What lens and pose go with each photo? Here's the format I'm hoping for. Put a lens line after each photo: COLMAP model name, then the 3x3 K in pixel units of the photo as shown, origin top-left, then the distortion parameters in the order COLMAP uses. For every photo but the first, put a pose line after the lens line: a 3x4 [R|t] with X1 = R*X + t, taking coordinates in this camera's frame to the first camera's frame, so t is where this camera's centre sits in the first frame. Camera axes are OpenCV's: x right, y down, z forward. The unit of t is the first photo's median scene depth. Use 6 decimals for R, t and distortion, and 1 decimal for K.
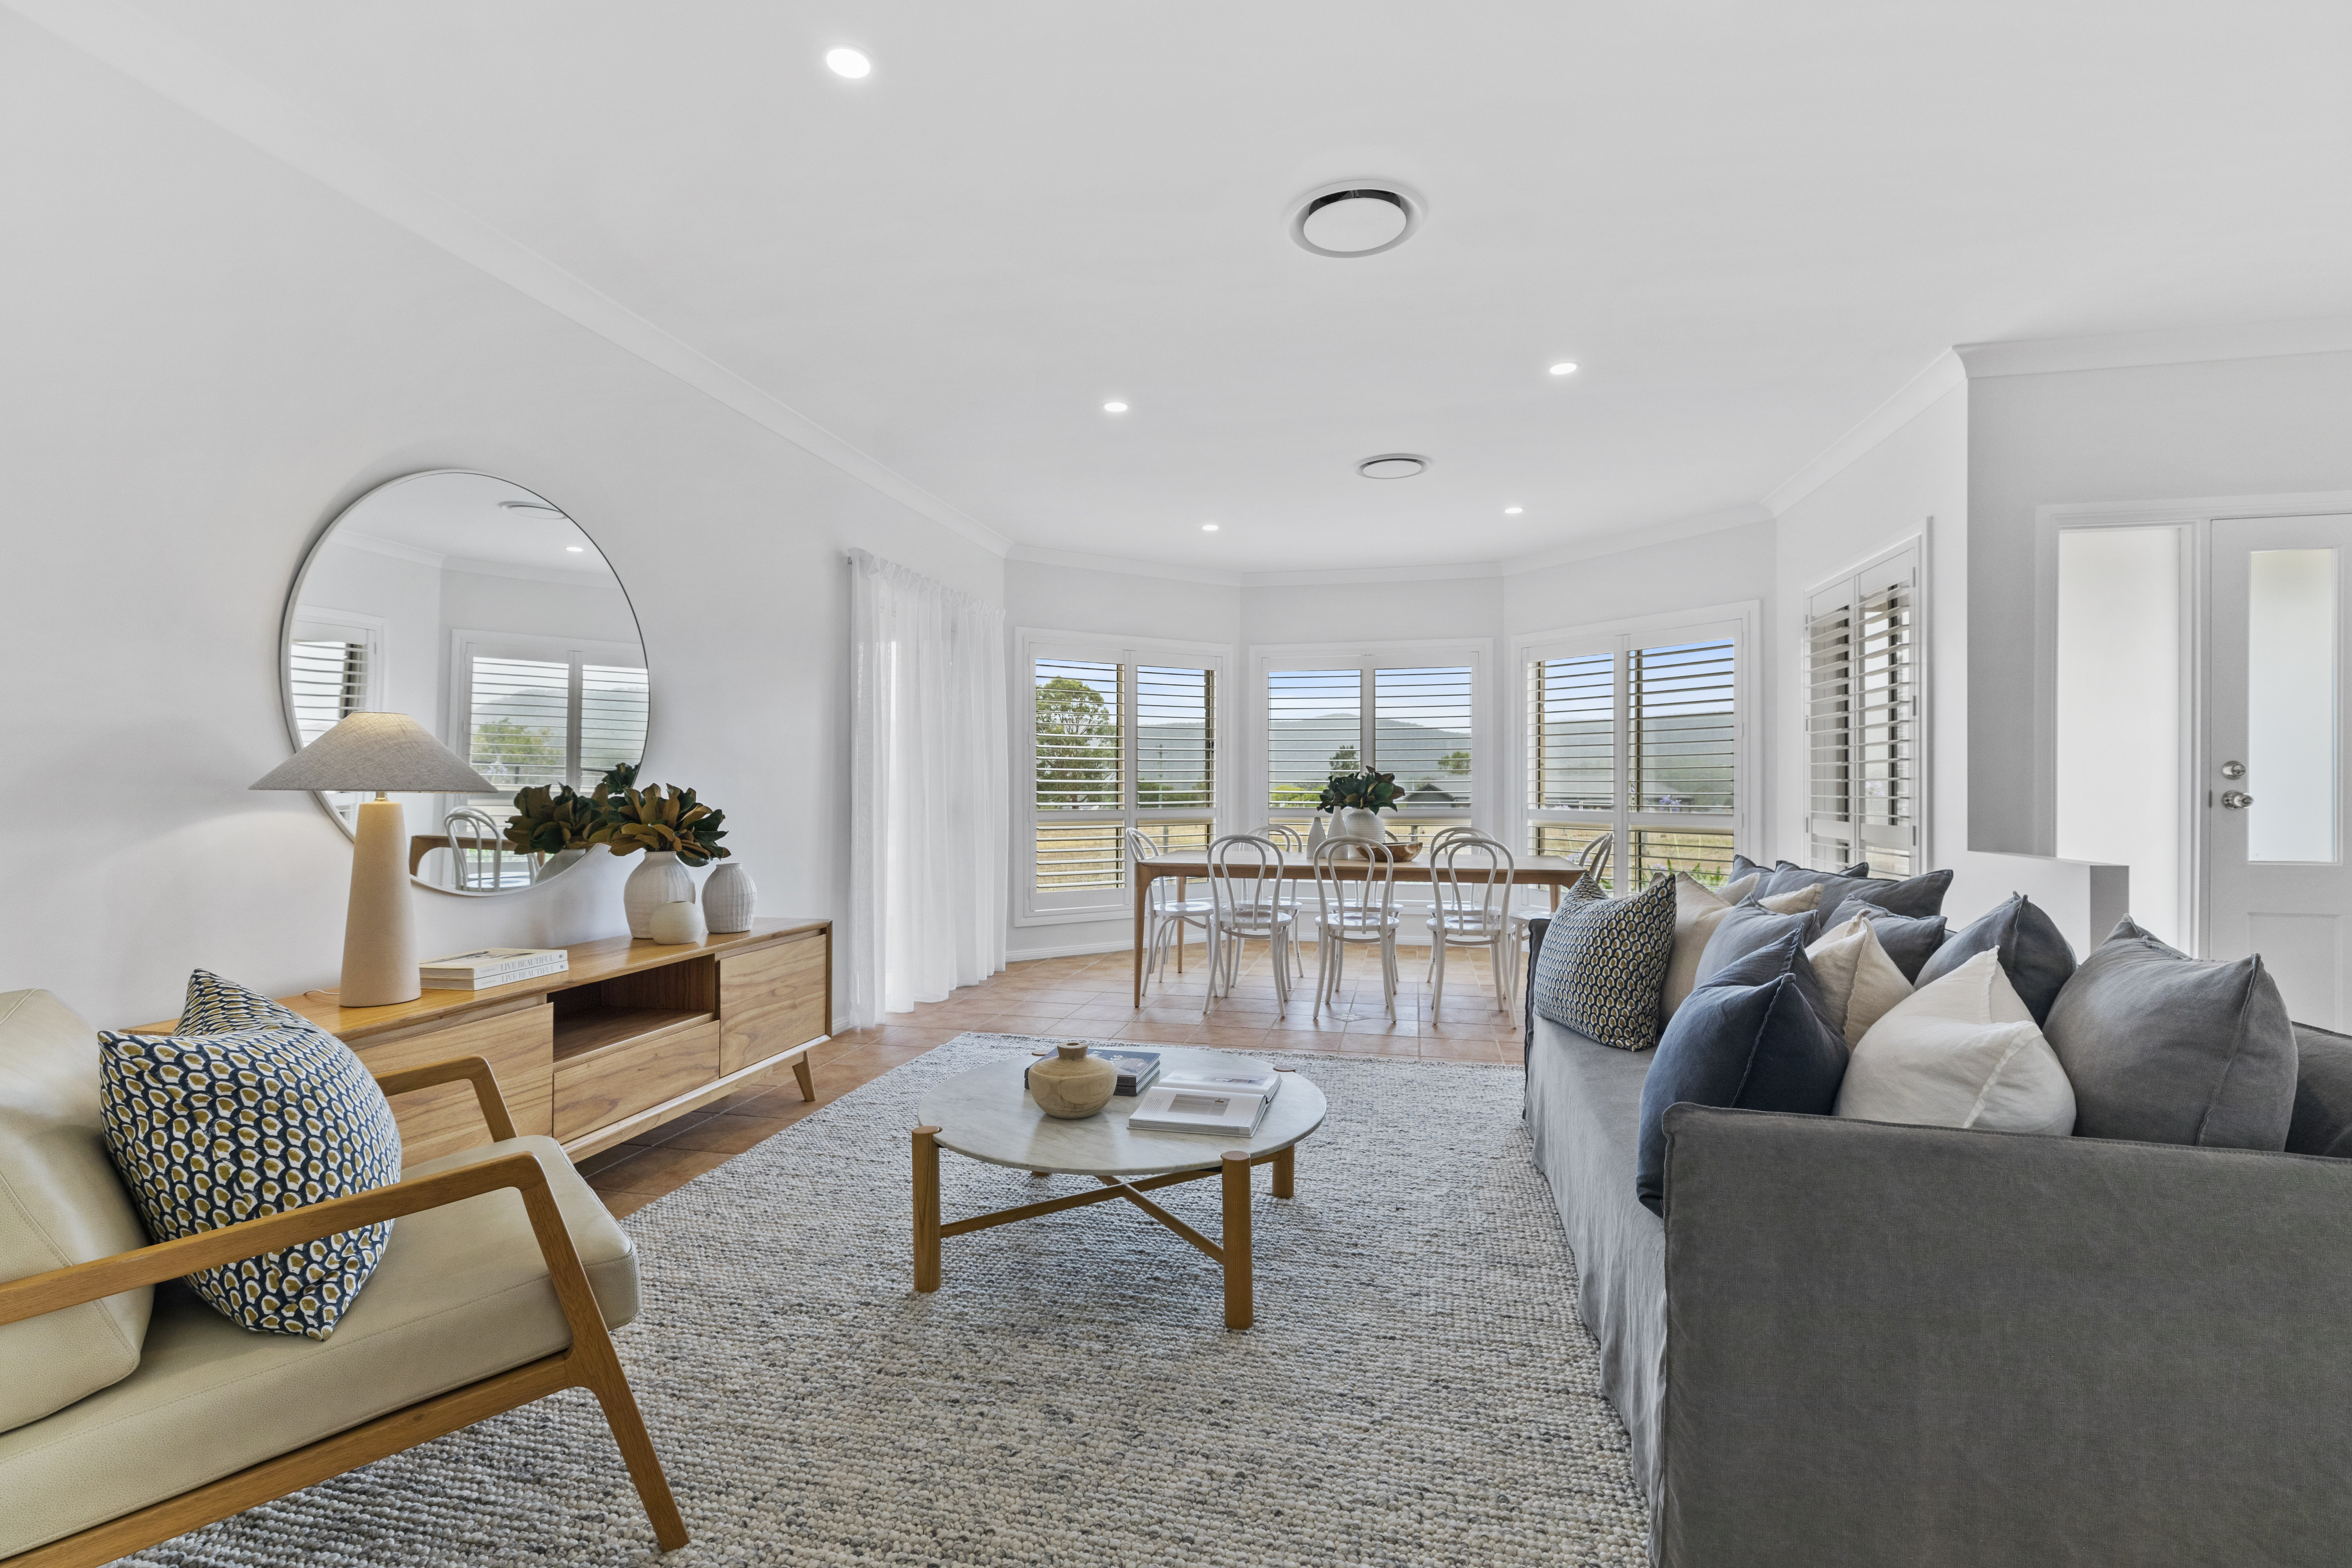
lens RADIAL K [[1073.9, 0, 1171.1], [0, 1073.9, 797.0], [0, 0, 1]] dist [0.008802, 0.000329]
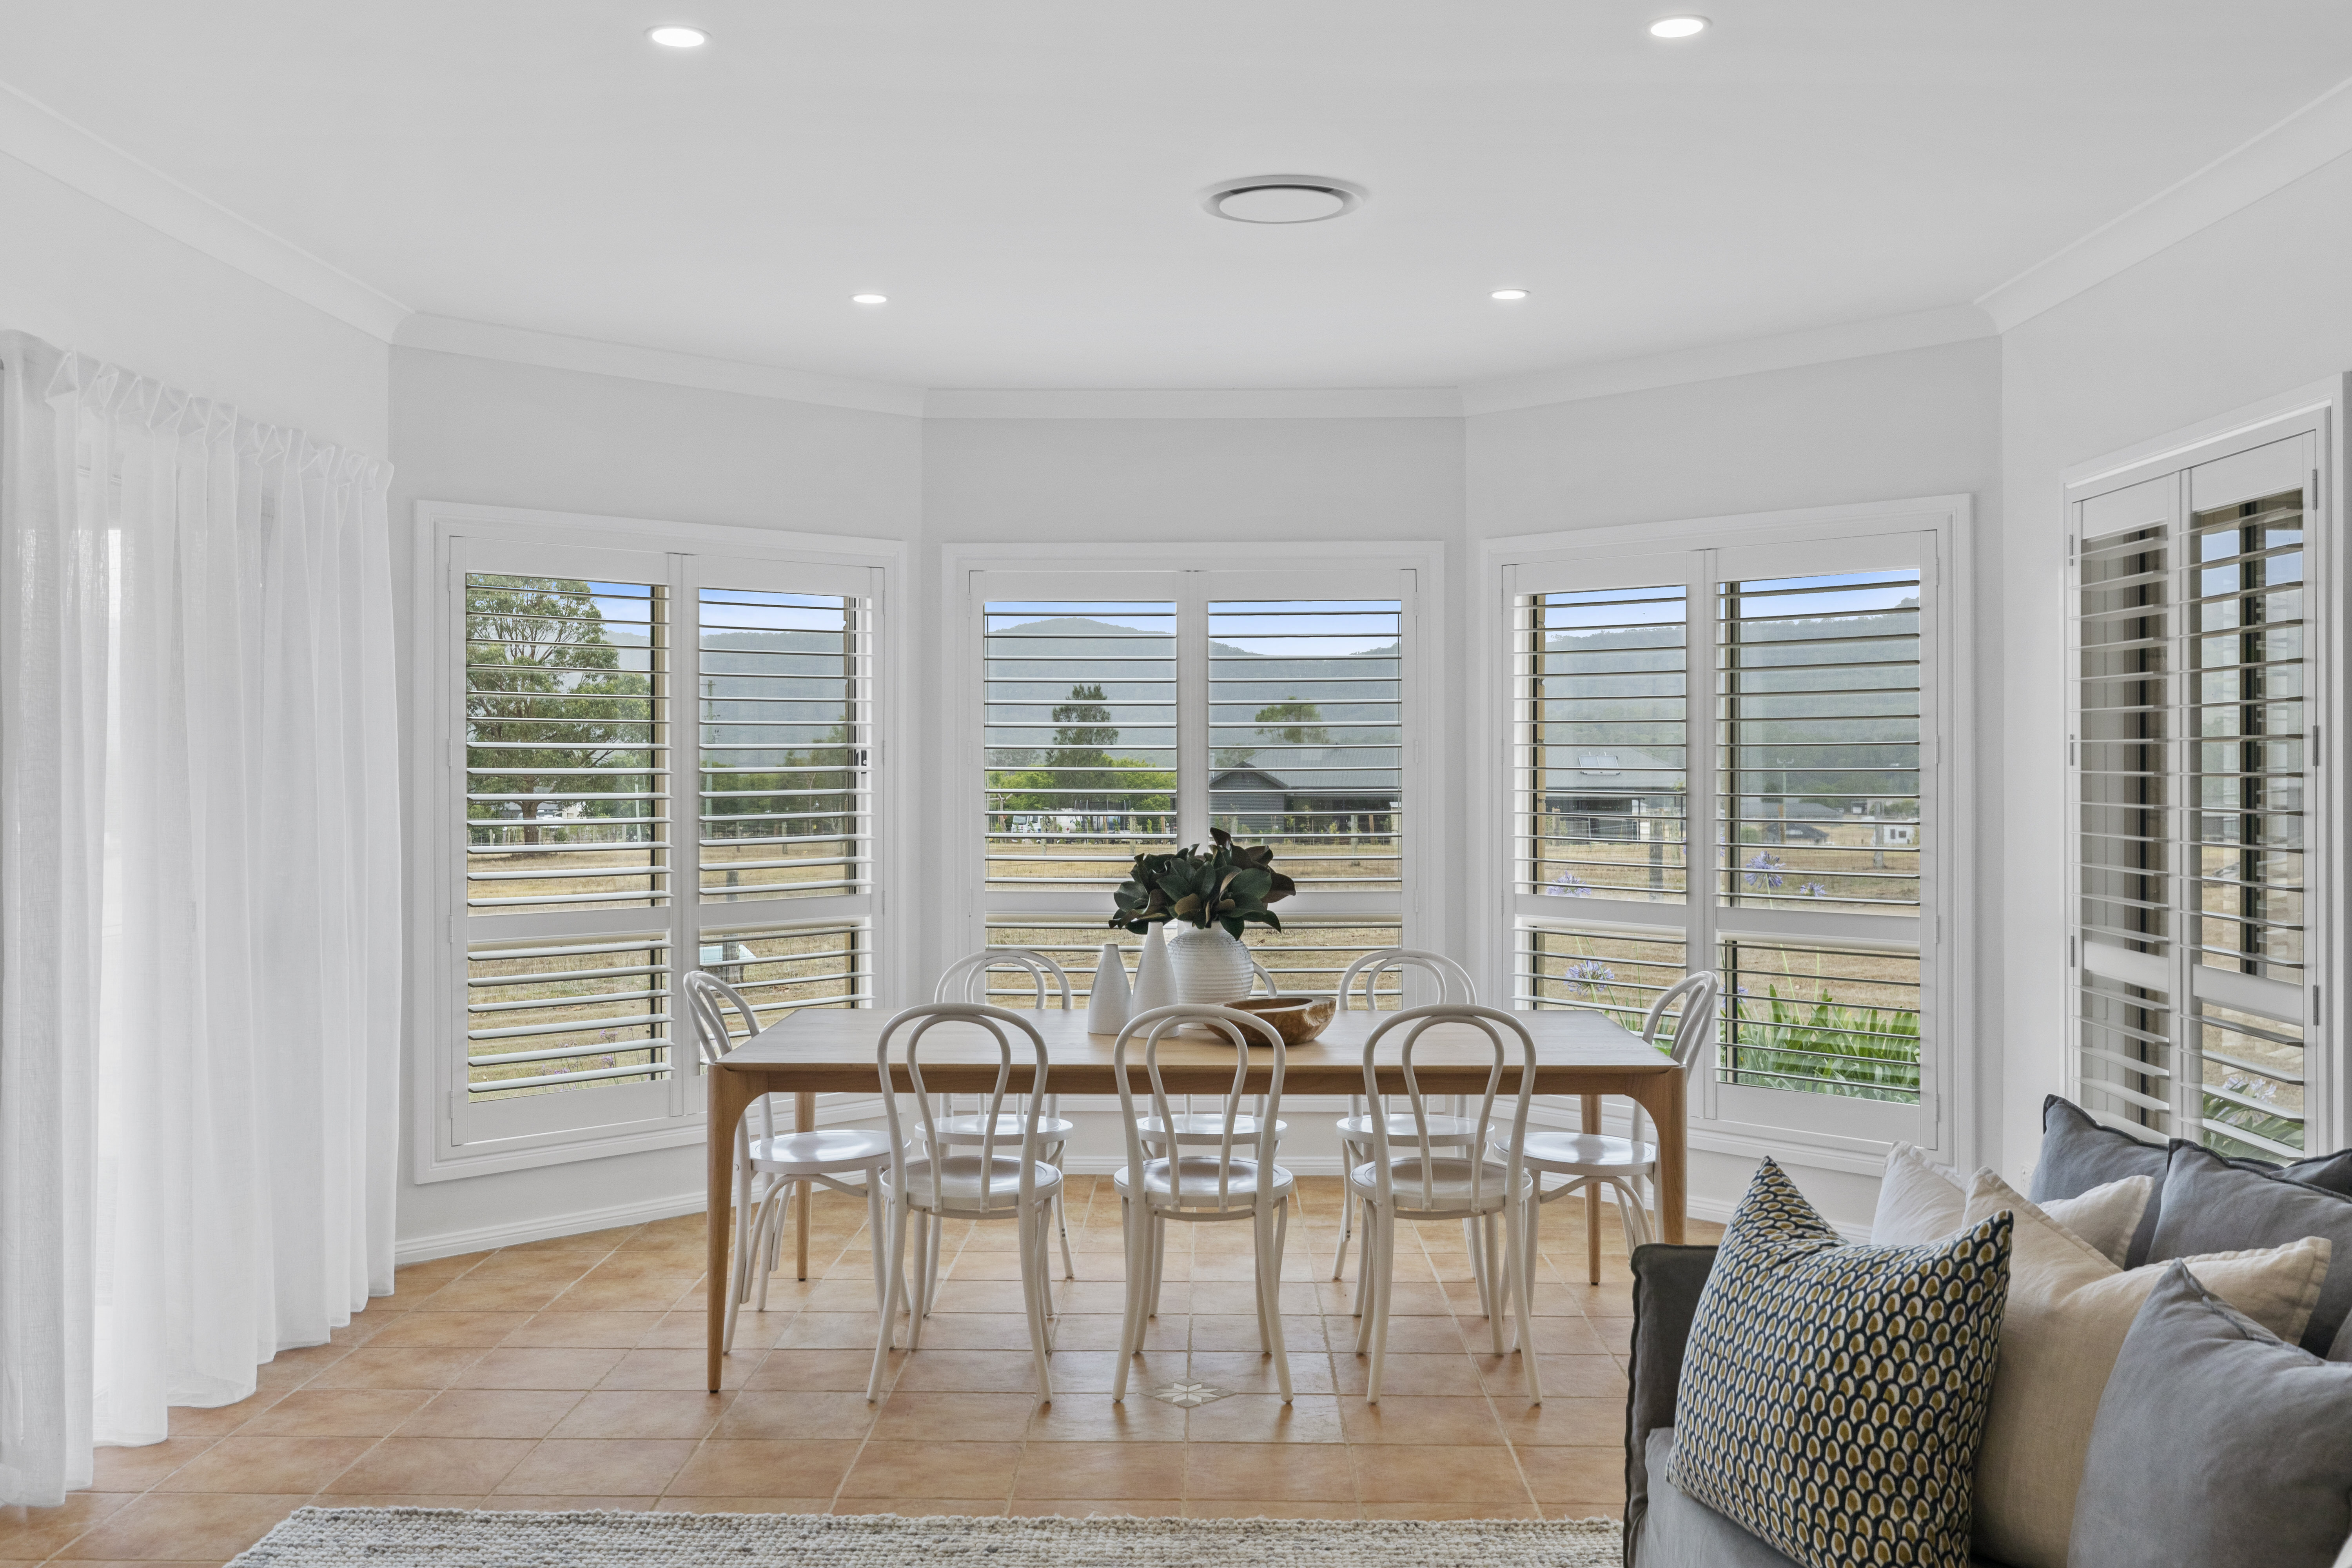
lens RADIAL K [[2119.9, 0, 1176.6], [0, 2119.9, 775.2], [0, 0, 1]] dist [-0.003151, 0.023109]
pose [[0.977852, -0.001163, 0.209294, -0.028000], [0.001050, 0.999999, 0.000651, -0.056628], [-0.209295, -0.000417, 0.977853, 0.110266]]
